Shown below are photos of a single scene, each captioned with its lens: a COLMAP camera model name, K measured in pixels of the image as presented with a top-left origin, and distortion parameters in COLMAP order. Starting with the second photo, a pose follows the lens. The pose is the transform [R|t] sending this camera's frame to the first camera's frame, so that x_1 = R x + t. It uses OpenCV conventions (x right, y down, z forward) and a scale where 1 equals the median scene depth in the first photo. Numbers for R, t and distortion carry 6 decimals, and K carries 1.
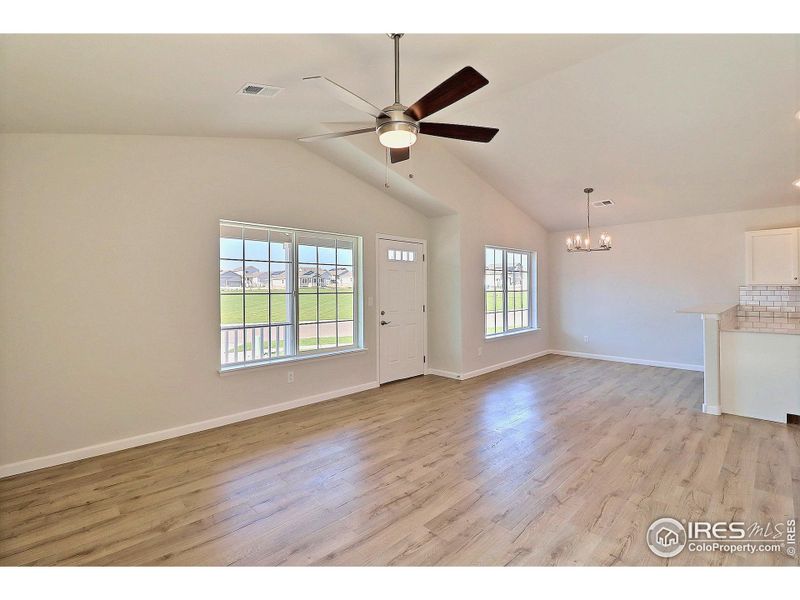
lens RADIAL K [[372.7, 0, 403.5], [0, 372.7, 289.7], [0, 0, 1]] dist [0.002354, -0.015135]
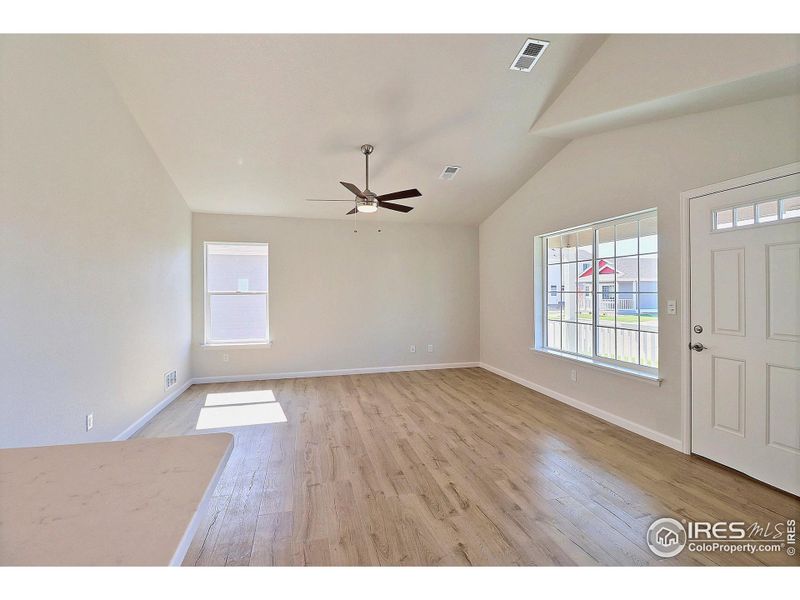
lens RADIAL K [[372.7, 0, 403.5], [0, 372.7, 289.7], [0, 0, 1]] dist [0.002354, -0.015135]
pose [[-0.496463, 0.003688, -0.868050, 0.894135], [0.007397, 0.999973, 0.000018, -0.000671], [0.868026, -0.006412, -0.496477, 1.231714]]
